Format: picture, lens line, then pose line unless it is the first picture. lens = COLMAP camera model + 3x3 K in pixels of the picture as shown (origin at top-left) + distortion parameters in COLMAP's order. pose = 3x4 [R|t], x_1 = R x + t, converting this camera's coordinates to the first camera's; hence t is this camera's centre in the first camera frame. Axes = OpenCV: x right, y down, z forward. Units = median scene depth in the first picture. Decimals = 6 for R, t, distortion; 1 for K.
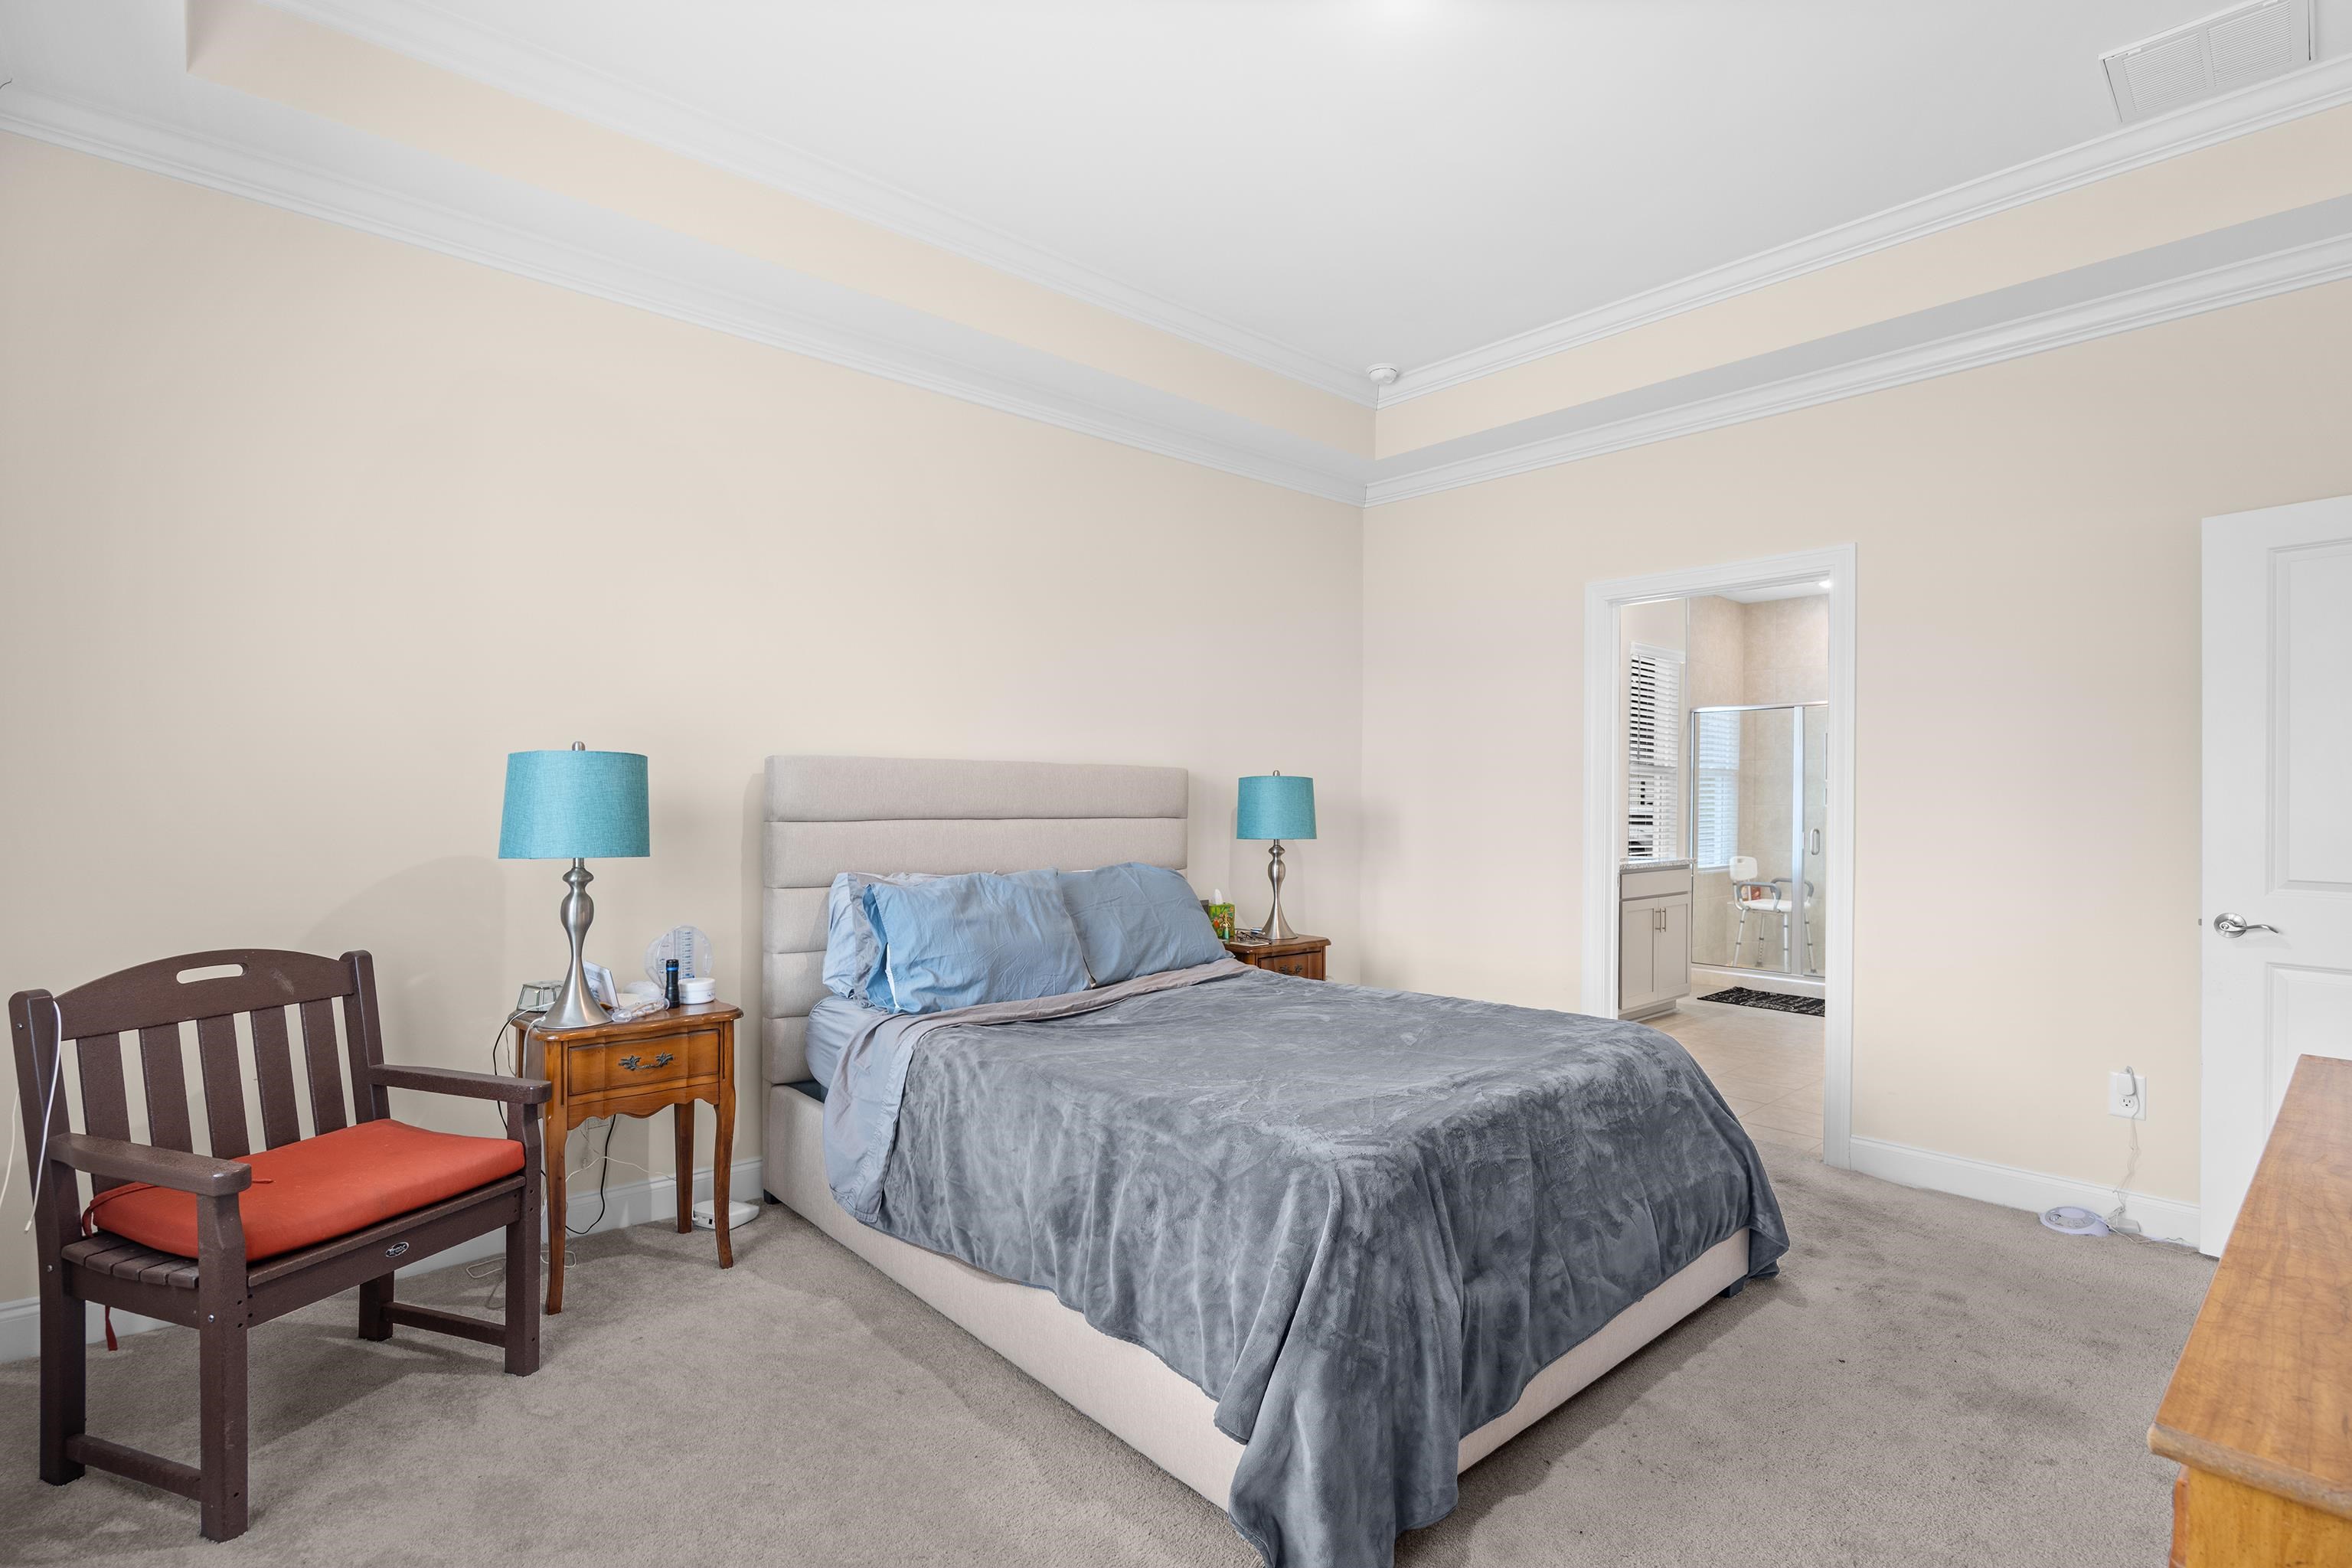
lens RADIAL K [[1095.8, 0, 1191.3], [0, 1095.8, 796.4], [0, 0, 1]] dist [-0.008393, -0.000223]
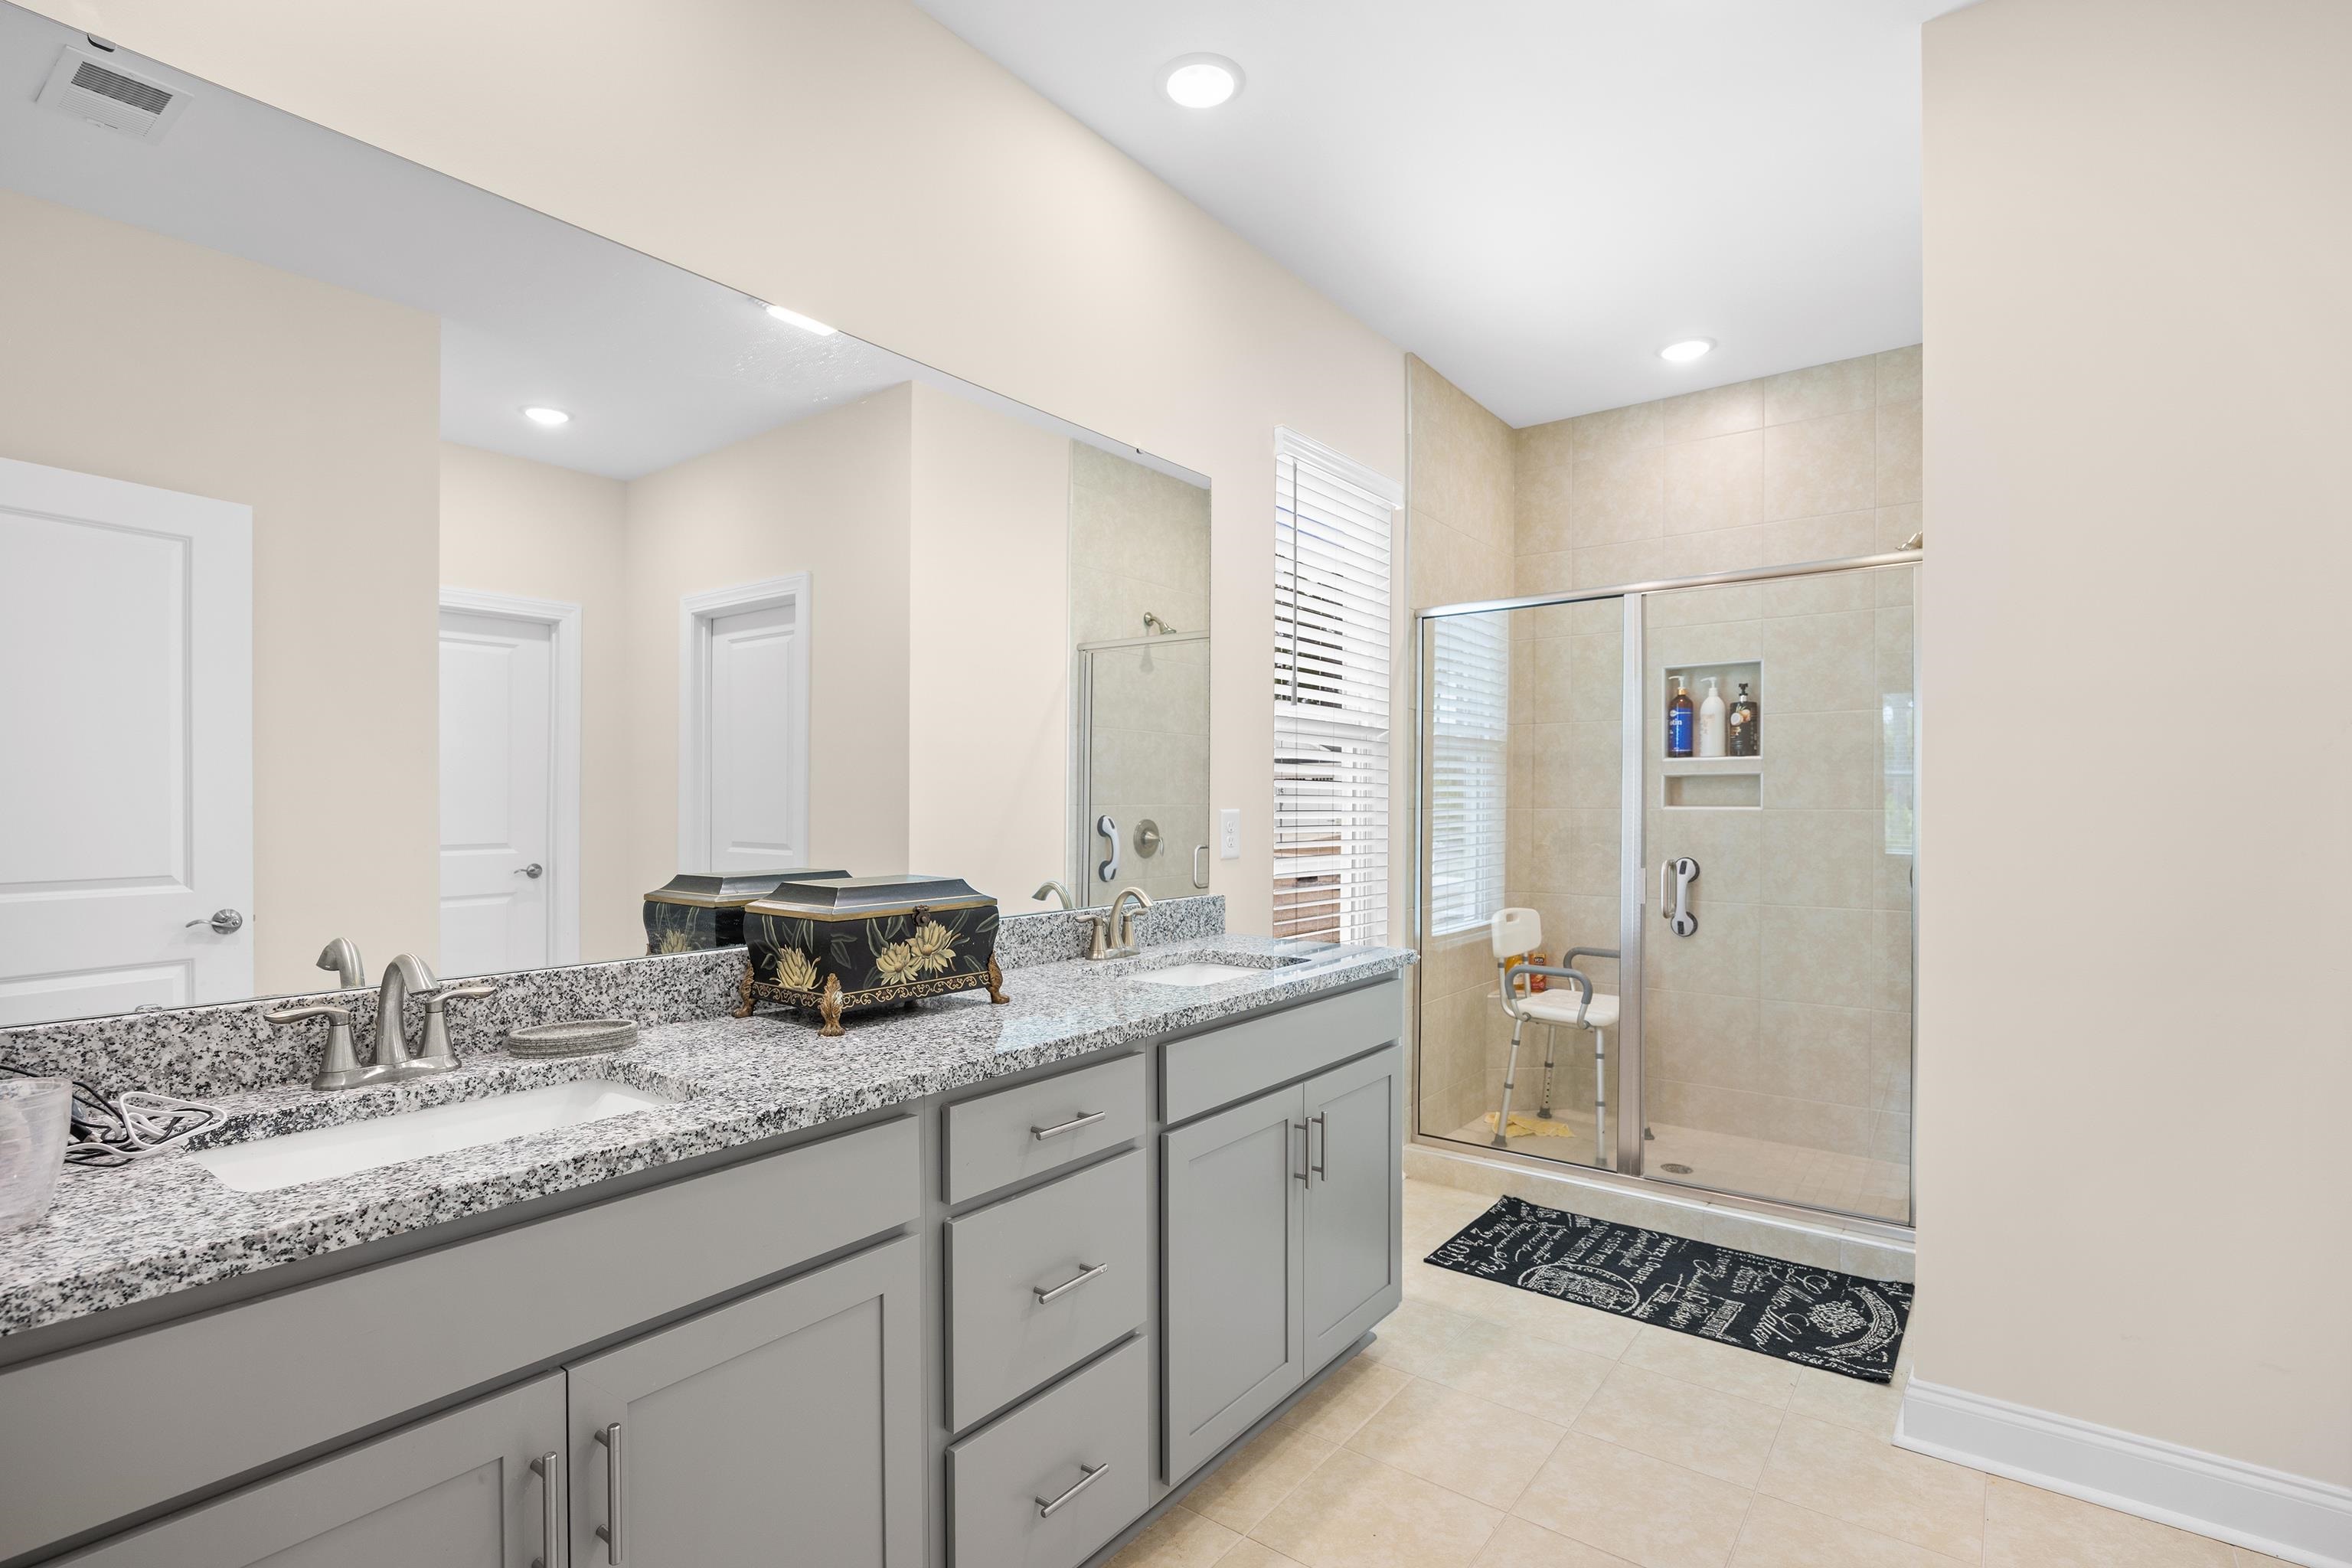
lens RADIAL K [[1095.8, 0, 1172.5], [0, 1095.8, 792.1], [0, 0, 1]] dist [-0.008393, -0.000223]
pose [[0.983987, 0.001522, 0.178236, 0.255834], [-0.000579, 0.999986, -0.005344, 0.003115], [-0.178241, 0.005155, 0.983973, 0.526081]]
